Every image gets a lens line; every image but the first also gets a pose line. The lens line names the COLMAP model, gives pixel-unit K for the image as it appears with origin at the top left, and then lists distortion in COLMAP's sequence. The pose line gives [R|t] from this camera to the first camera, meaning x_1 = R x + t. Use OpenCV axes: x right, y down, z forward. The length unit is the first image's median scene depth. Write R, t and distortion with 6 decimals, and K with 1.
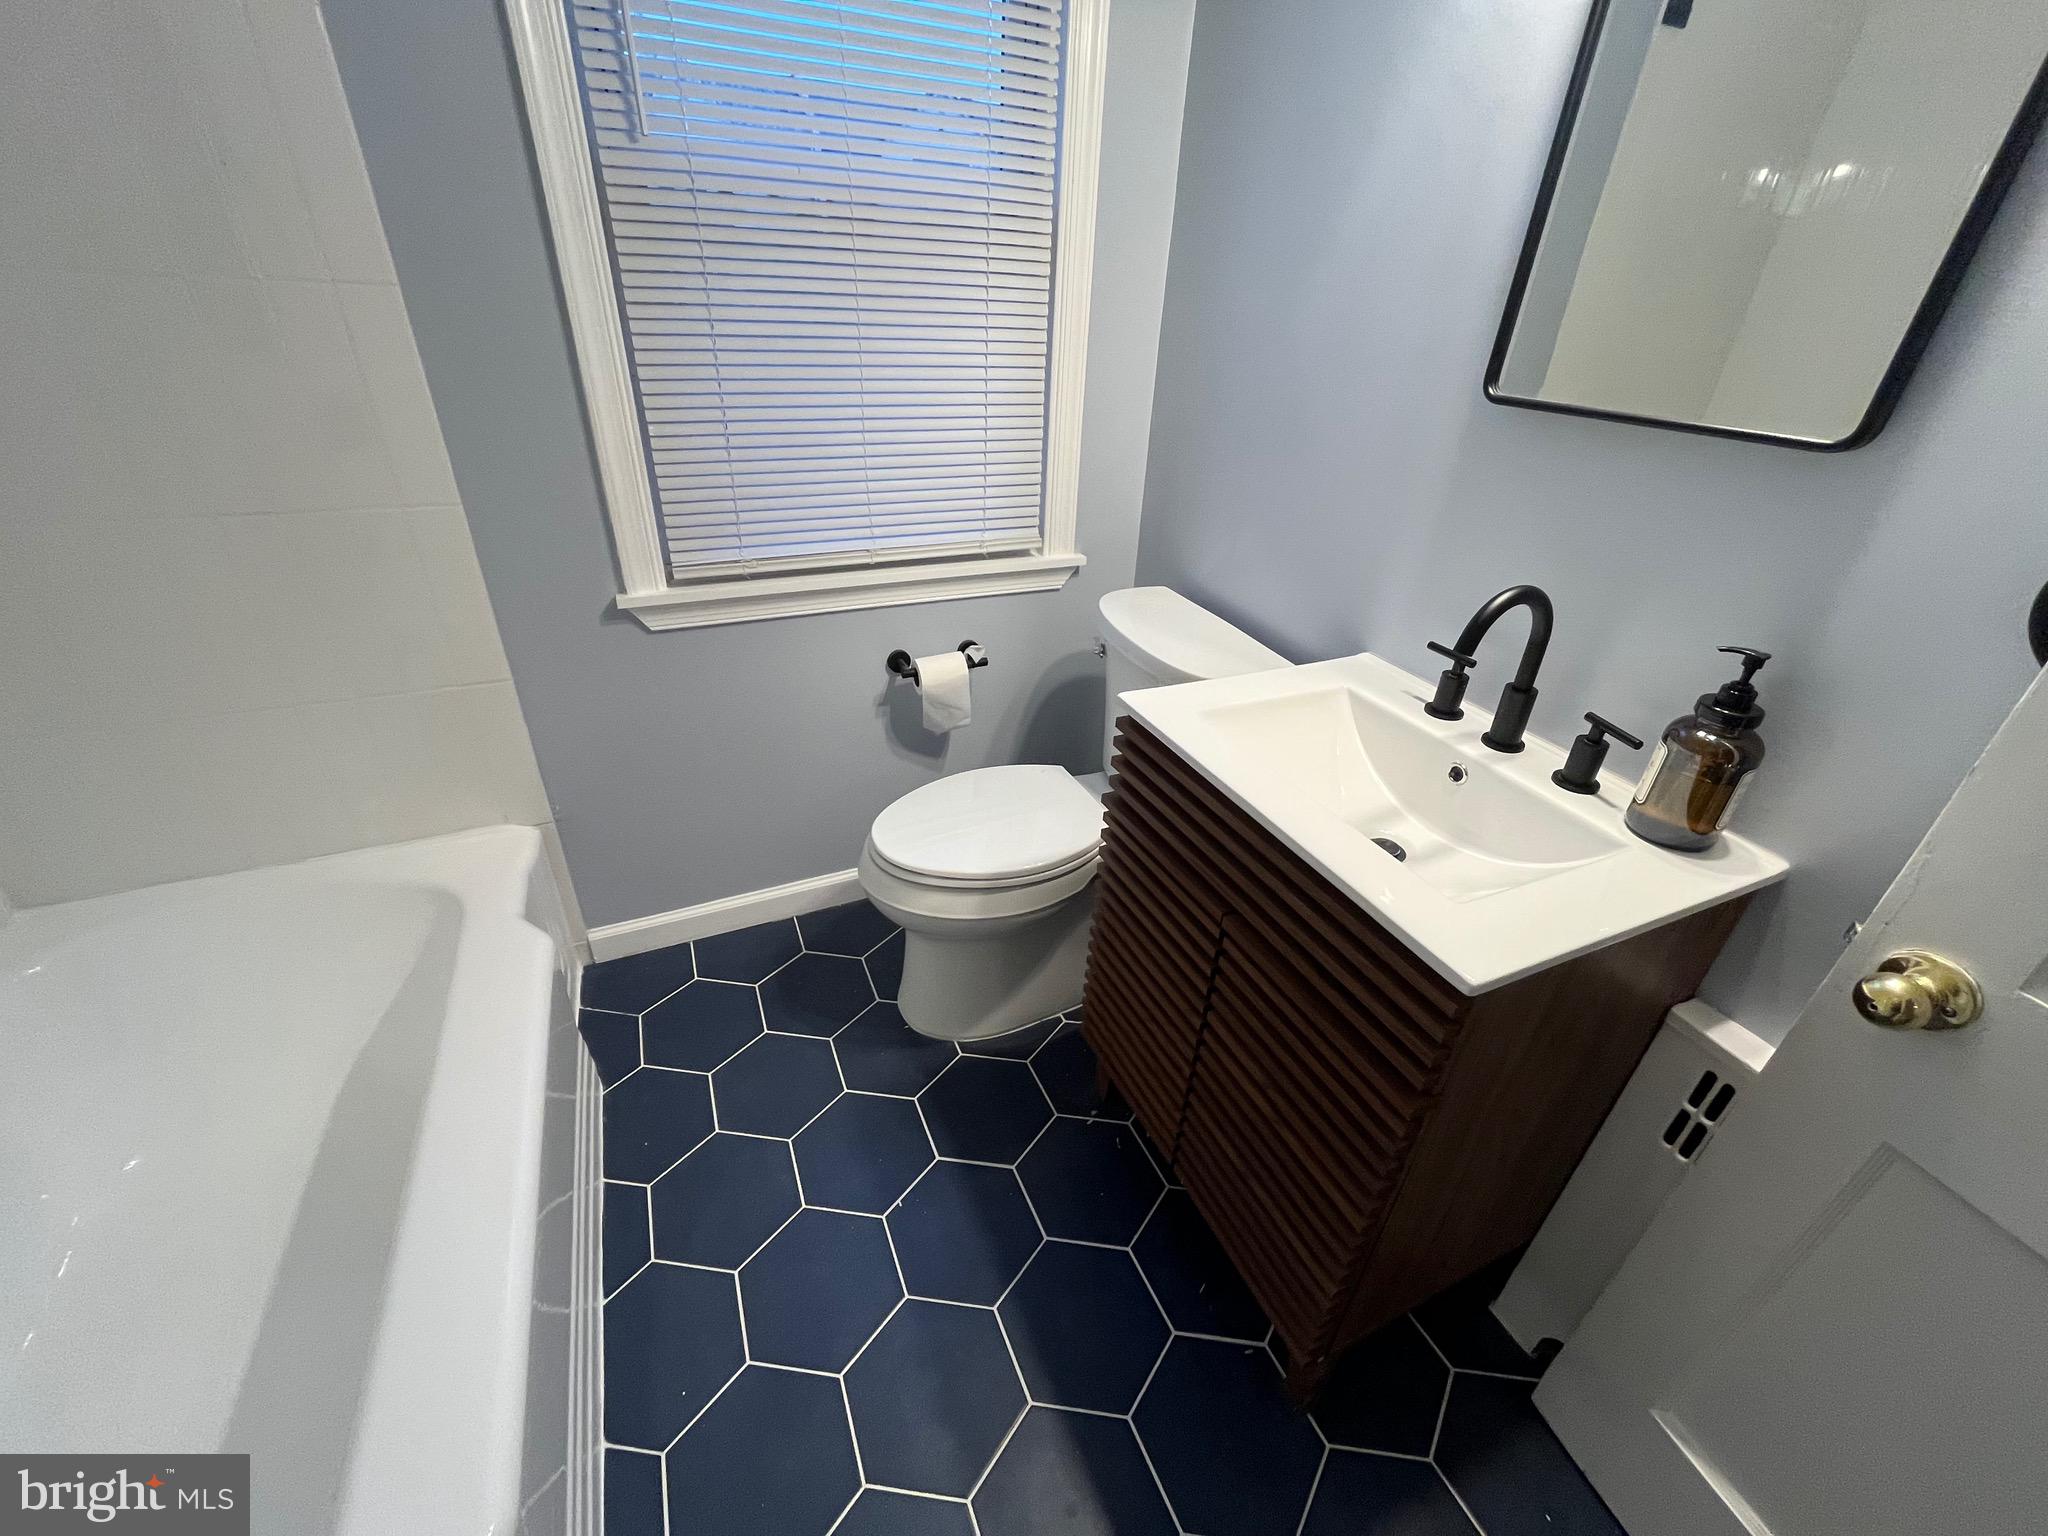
lens RADIAL K [[828.5, 0, 1027.0], [0, 828.5, 771.5], [0, 0, 1]] dist [-0.002356, -0.000210]
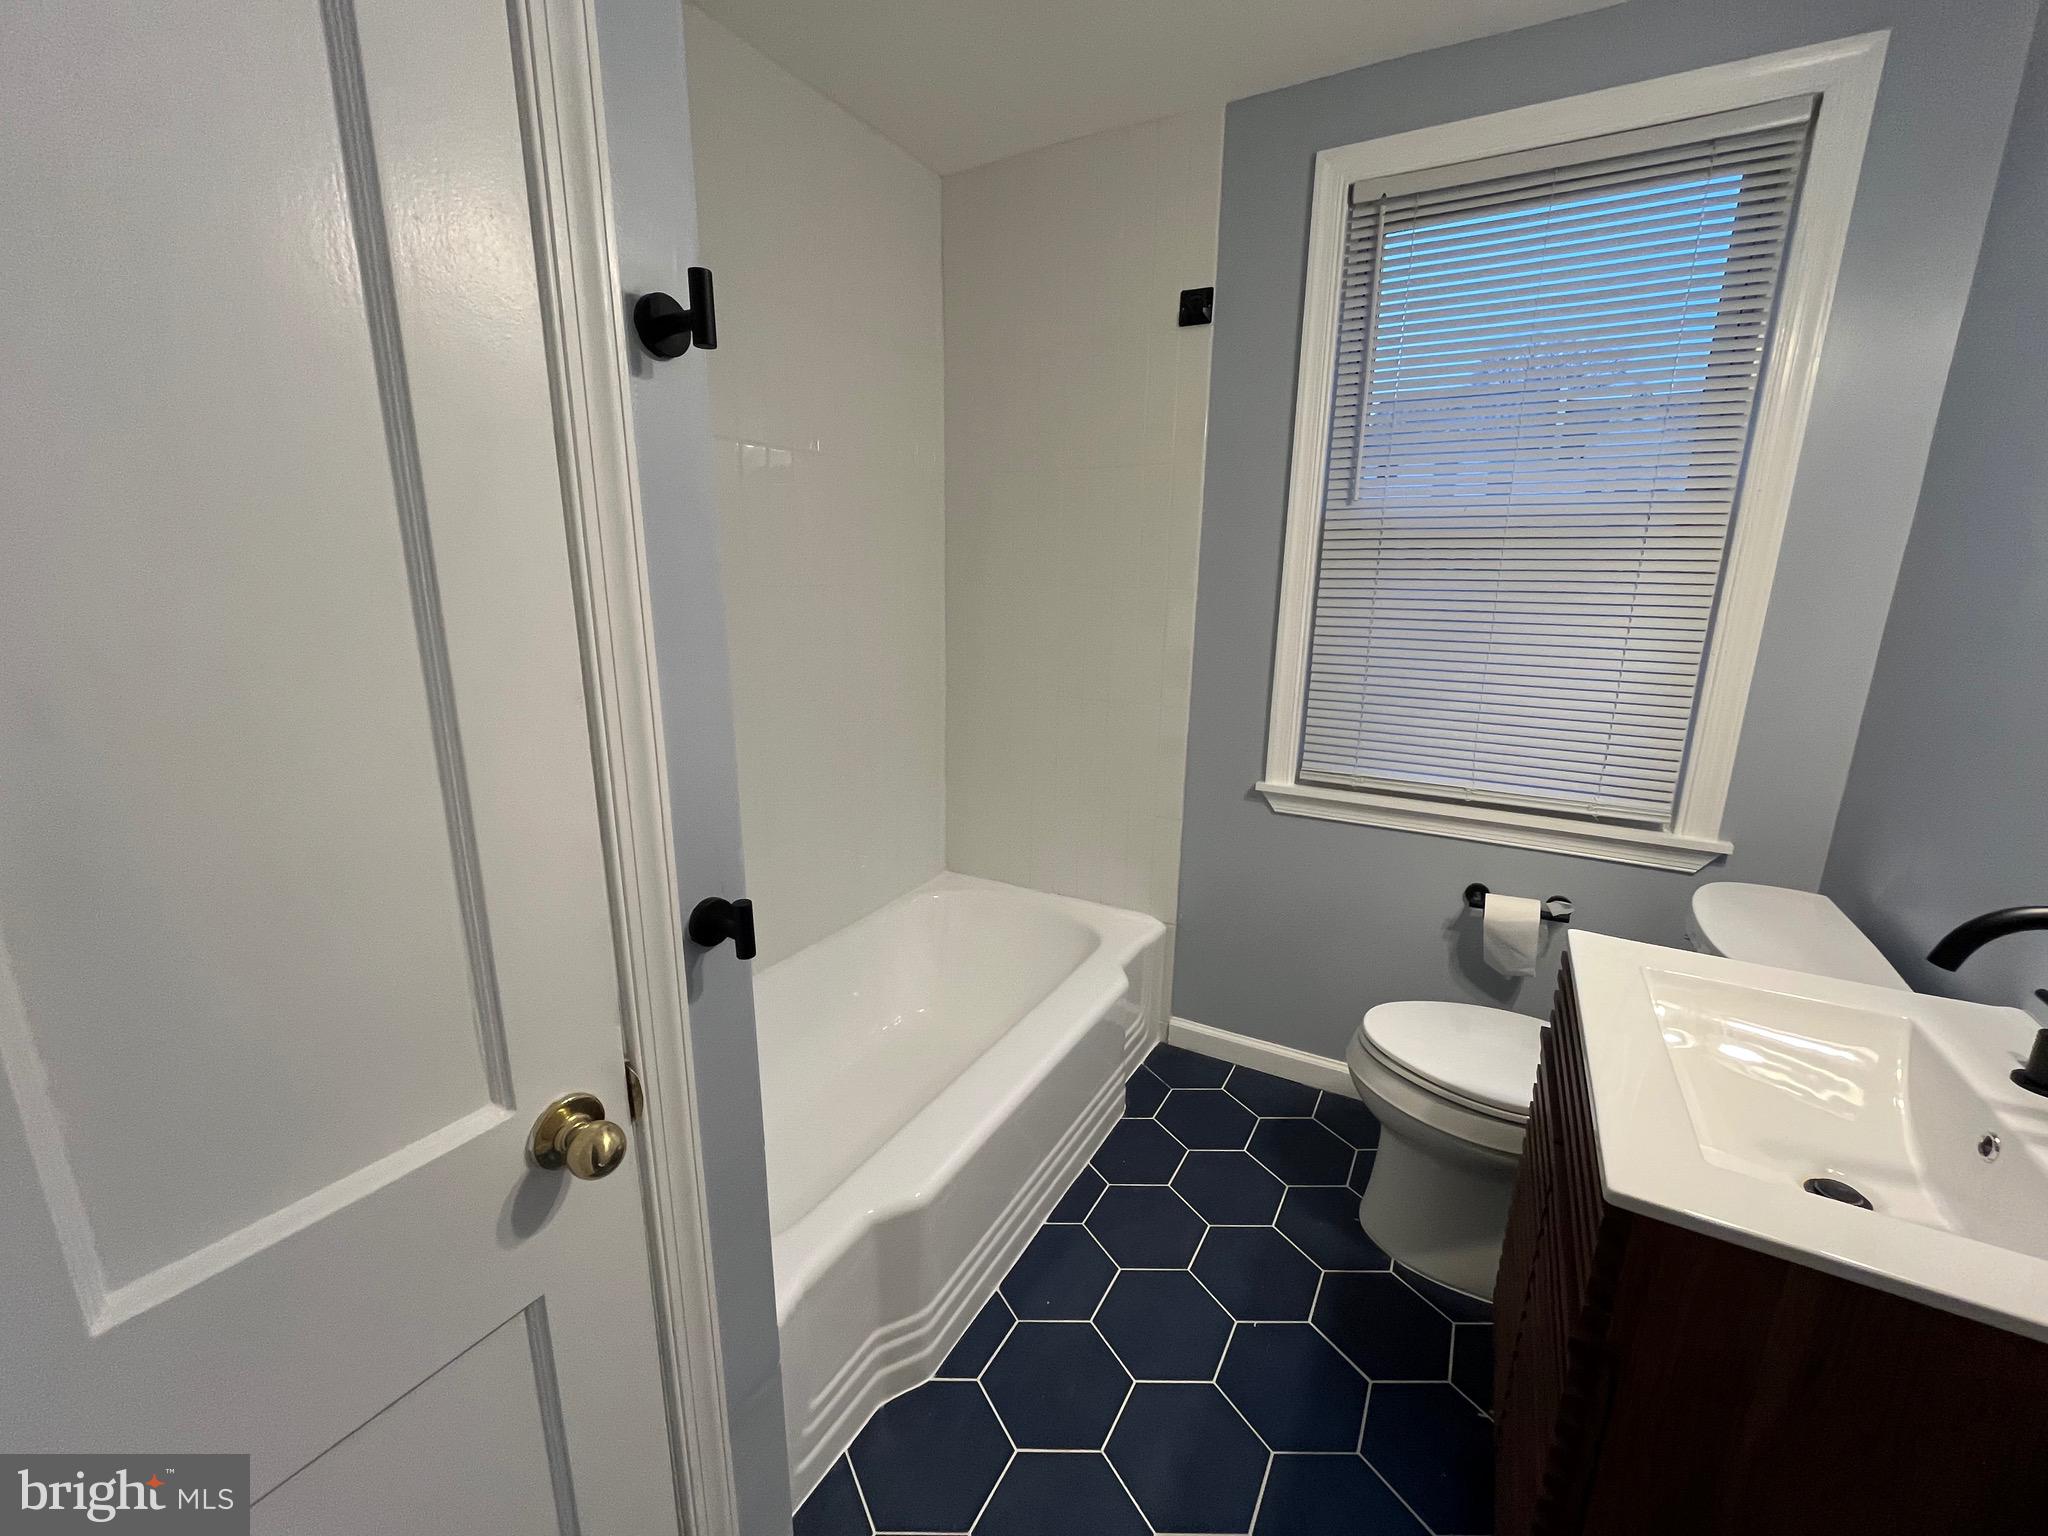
lens RADIAL K [[828.5, 0, 1027.0], [0, 828.5, 771.5], [0, 0, 1]] dist [-0.002356, -0.000210]
pose [[0.591411, 0.158333, -0.790673, 0.374363], [-0.392389, 0.913120, -0.110647, 0.081305], [0.704460, 0.375689, 0.602157, -0.135411]]
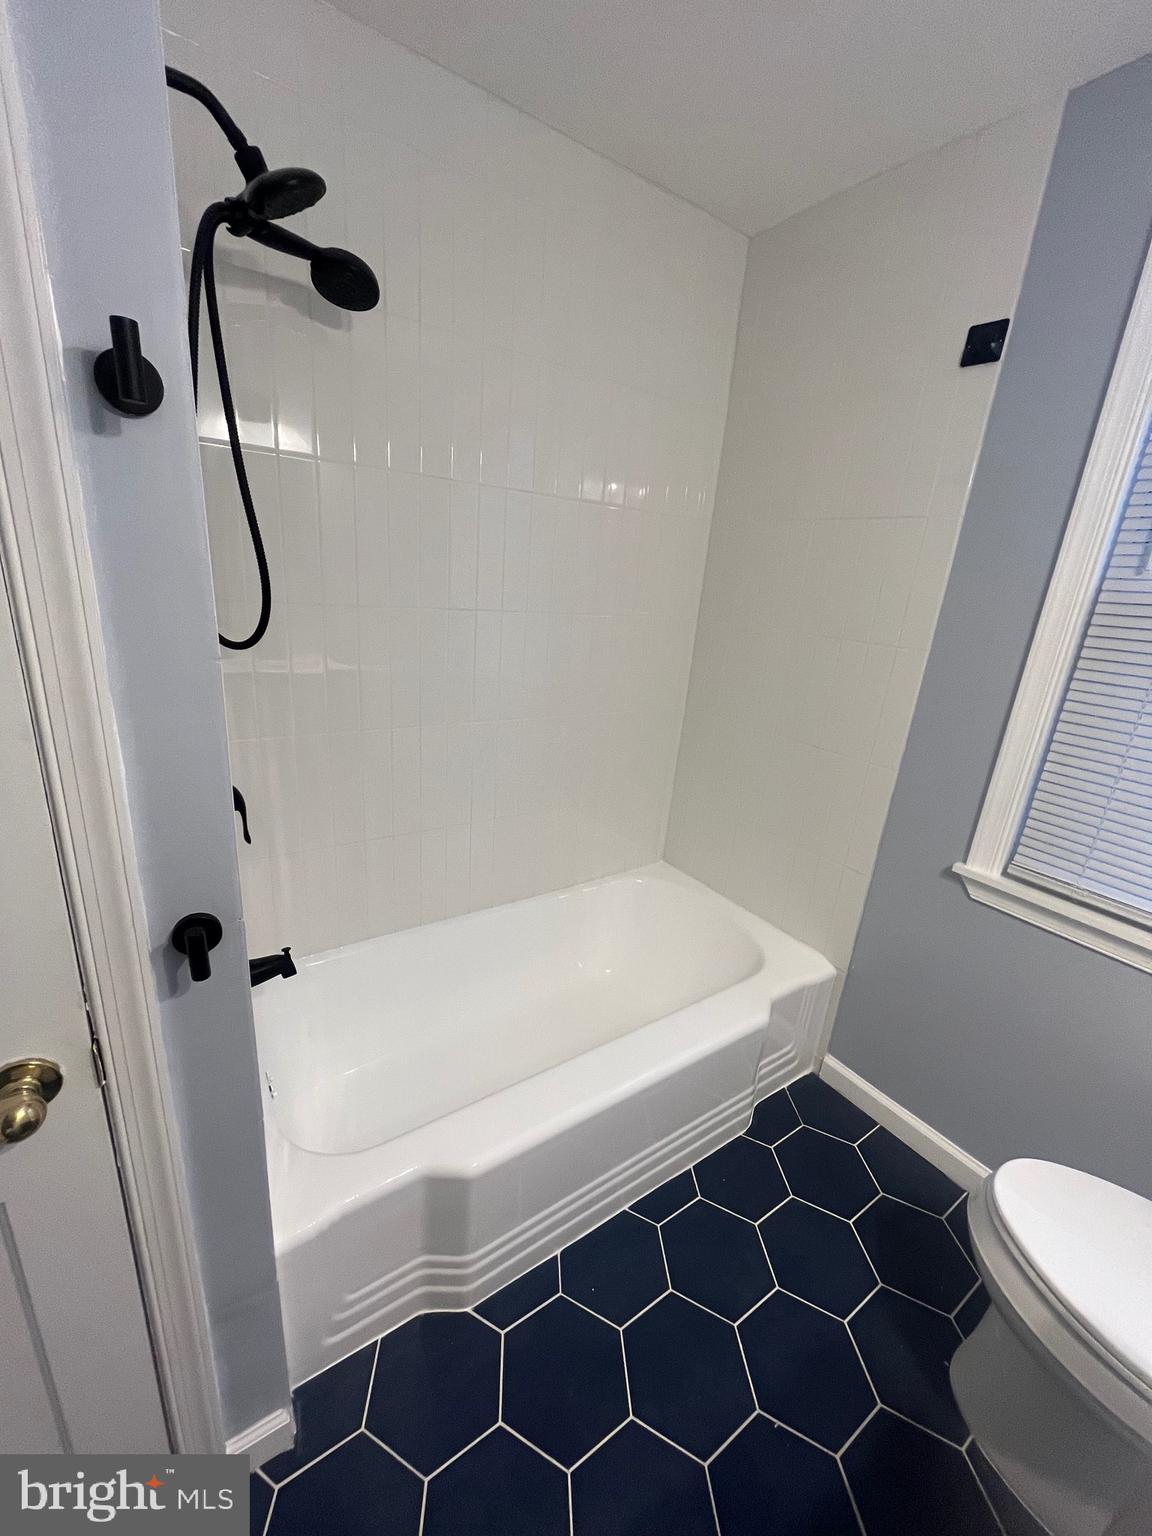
lens RADIAL K [[621.4, 0, 574.4], [0, 621.4, 769.0], [0, 0, 1]] dist [-0.002356, -0.000210]
pose [[0.181969, 0.274653, -0.944168, 0.285662], [-0.551777, 0.823294, 0.133148, -0.122646], [0.813897, 0.496742, 0.301362, 0.113004]]
